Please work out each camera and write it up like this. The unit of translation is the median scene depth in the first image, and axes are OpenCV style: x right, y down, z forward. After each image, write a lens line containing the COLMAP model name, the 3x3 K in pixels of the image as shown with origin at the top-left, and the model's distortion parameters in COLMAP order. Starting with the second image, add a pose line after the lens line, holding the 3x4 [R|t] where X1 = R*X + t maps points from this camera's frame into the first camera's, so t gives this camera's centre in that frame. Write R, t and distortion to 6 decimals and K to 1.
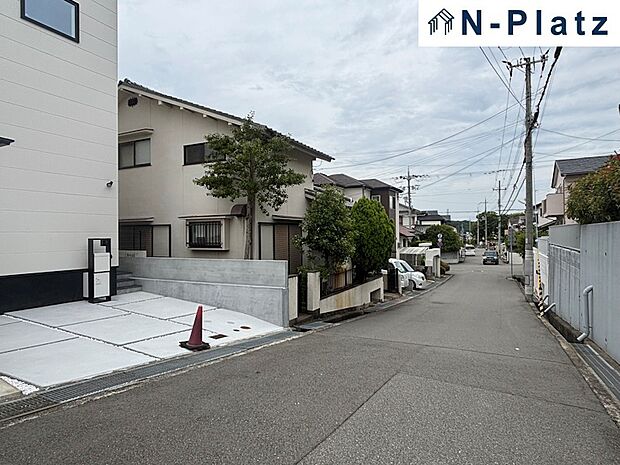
lens RADIAL K [[367.7, 0, 310.0], [0, 367.7, 232.5], [0, 0, 1]] dist [0.058340, -0.078903]
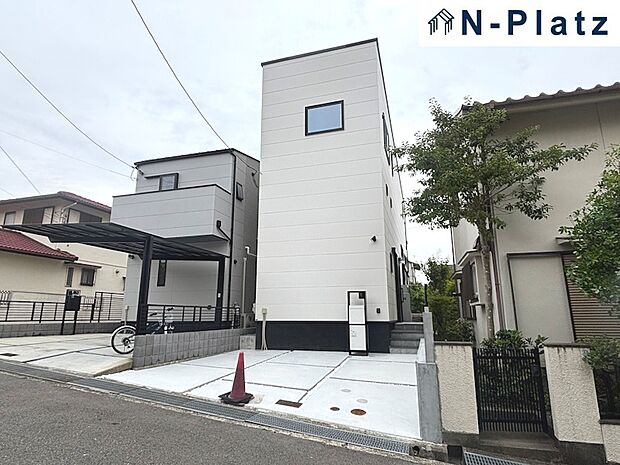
lens RADIAL K [[367.7, 0, 310.0], [0, 367.7, 232.5], [0, 0, 1]] dist [0.058340, -0.078903]
pose [[0.176111, -0.208354, -0.962067, 0.373591], [-0.001640, 0.977279, -0.211948, 0.062021], [0.984369, 0.038905, 0.171768, 0.571675]]
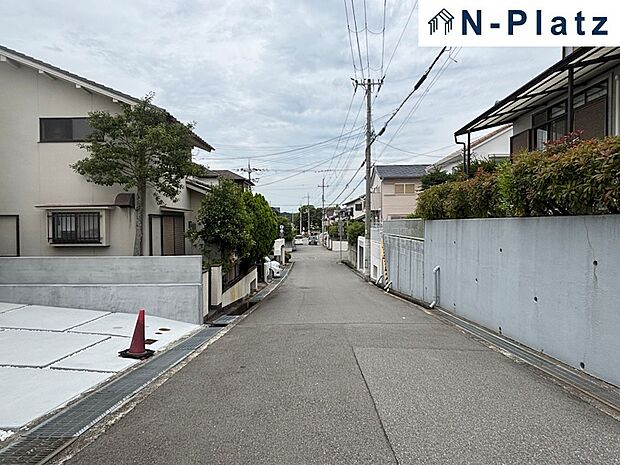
lens RADIAL K [[369.0, 0, 310.0], [0, 369.0, 232.5], [0, 0, 1]] dist [-0.006800, -0.003661]
pose [[0.891706, -0.009031, 0.452525, -0.192720], [-0.002573, 0.999684, 0.025021, -0.006409], [-0.452608, -0.023476, 0.891401, 0.014332]]
